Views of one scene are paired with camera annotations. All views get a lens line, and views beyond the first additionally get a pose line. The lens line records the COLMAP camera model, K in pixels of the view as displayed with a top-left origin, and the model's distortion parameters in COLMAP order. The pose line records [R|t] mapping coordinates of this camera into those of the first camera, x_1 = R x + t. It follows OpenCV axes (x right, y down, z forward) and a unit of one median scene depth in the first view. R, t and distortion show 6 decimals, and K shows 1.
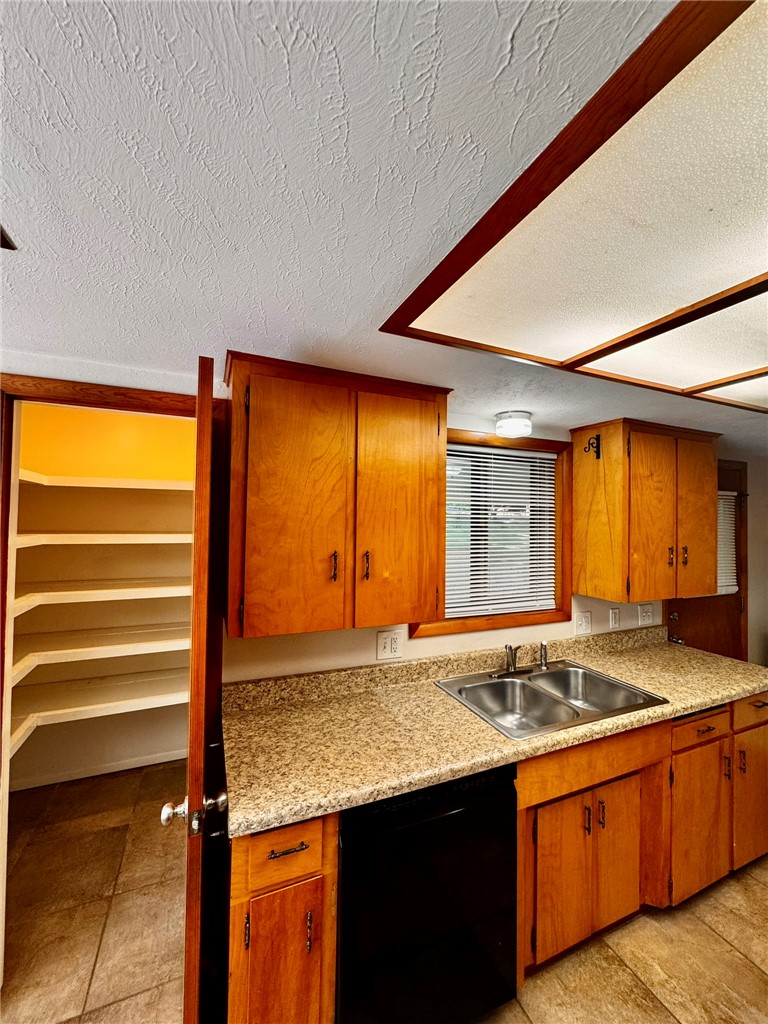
lens RADIAL K [[411.4, 0, 384.0], [0, 411.4, 512.0], [0, 0, 1]] dist [0.000194, -0.000289]
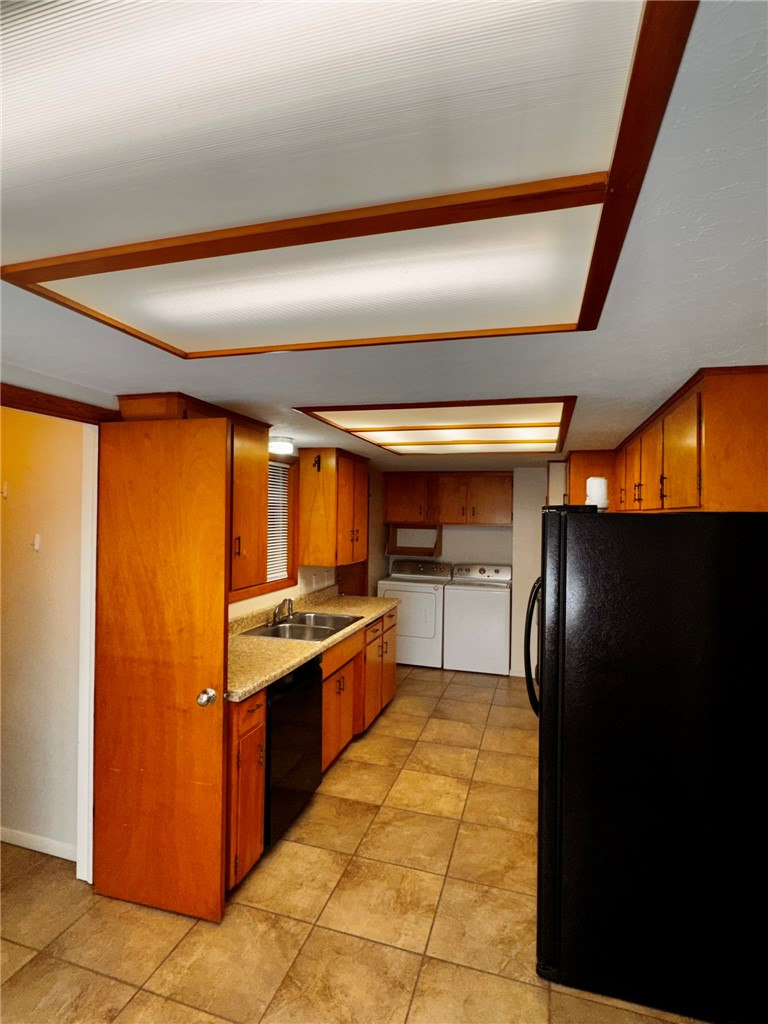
lens RADIAL K [[522.3, 0, 384.0], [0, 522.3, 512.0], [0, 0, 1]] dist [0.001809, 0.000155]
pose [[0.647839, -0.002667, 0.761772, -0.835994], [-0.017373, 0.999682, 0.018275, -0.025151], [-0.761579, -0.025074, 0.647587, -0.436426]]
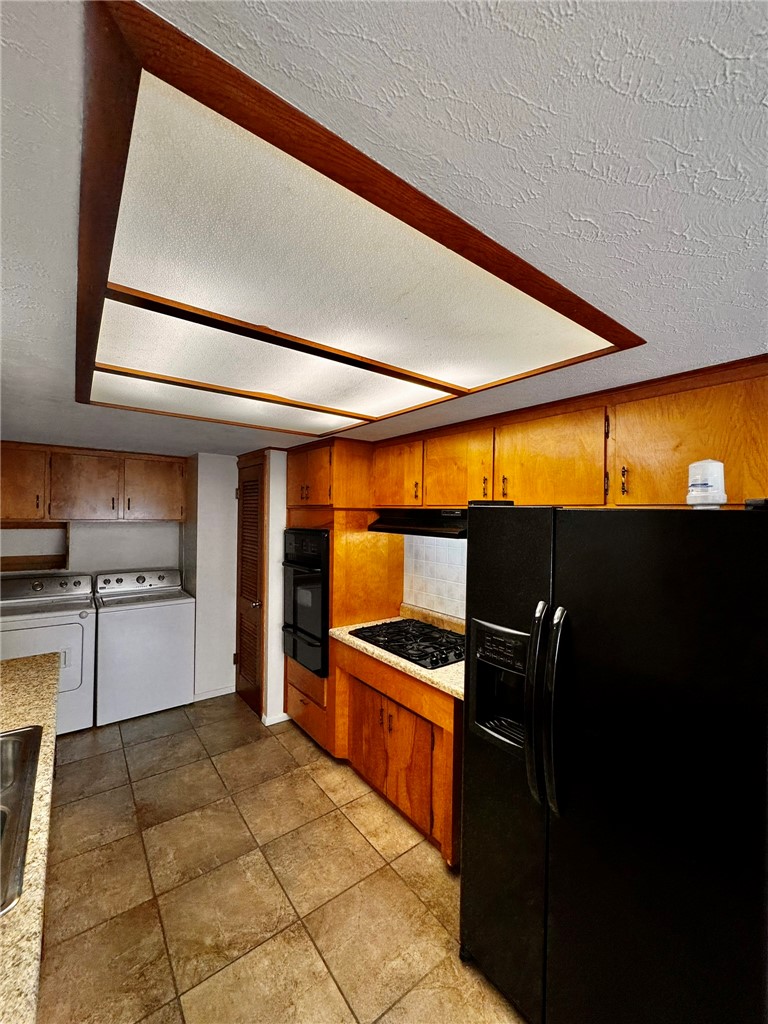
lens RADIAL K [[413.1, 0, 385.9], [0, 413.1, 511.2], [0, 0, 1]] dist [-0.001557, -0.000333]
pose [[-0.236502, -0.016373, 0.971493, -0.241019], [-0.033619, 0.999397, 0.008659, -0.002293], [-0.971049, -0.030613, -0.236910, 0.470726]]
